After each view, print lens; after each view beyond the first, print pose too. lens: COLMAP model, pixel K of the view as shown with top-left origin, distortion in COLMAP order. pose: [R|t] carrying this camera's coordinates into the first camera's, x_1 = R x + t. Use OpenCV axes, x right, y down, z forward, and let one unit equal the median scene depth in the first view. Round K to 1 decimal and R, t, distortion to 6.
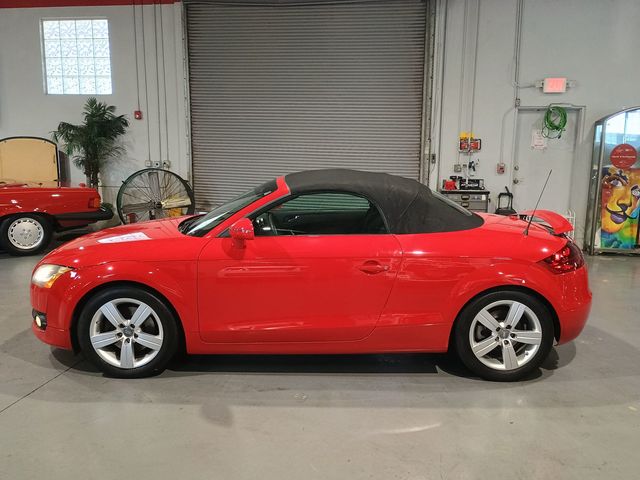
lens RADIAL K [[556.6, 0, 331.4], [0, 556.6, 243.0], [0, 0, 1]] dist [0.056039, -0.073348]
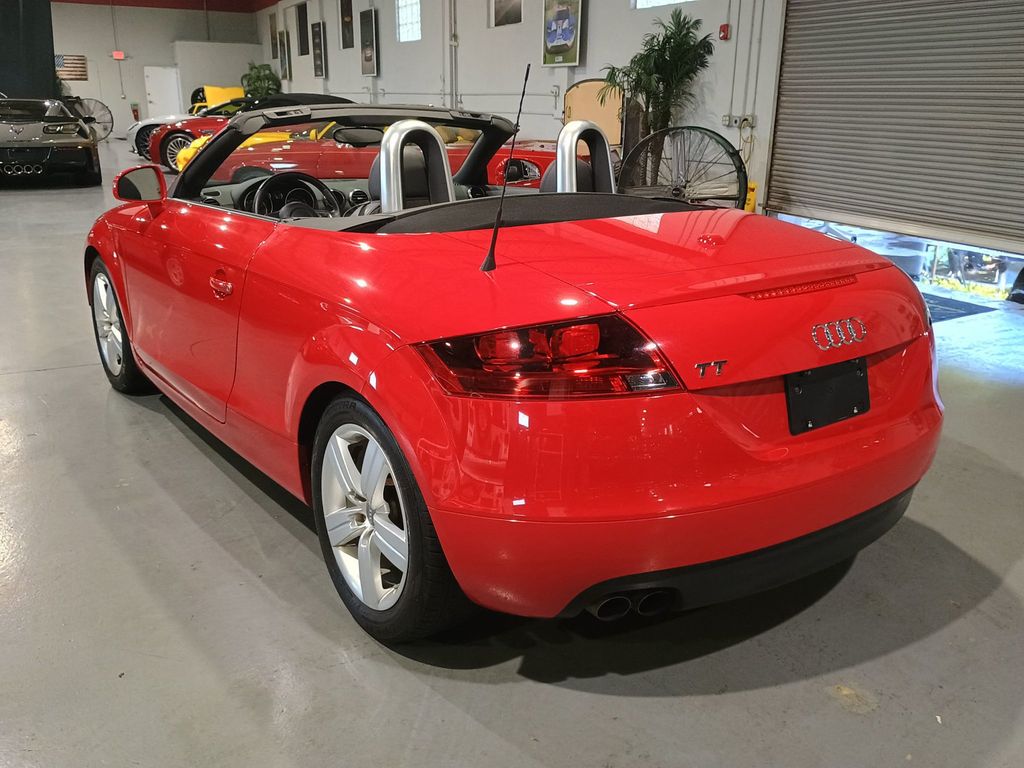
lens RADIAL K [[890.6, 0, 530.2], [0, 890.6, 388.9], [0, 0, 1]] dist [0.056039, -0.073348]
pose [[0.590895, 0.239705, -0.770314, 0.329170], [-0.144244, 0.970844, 0.191459, -0.021983], [0.793748, -0.002019, 0.608243, 0.283584]]
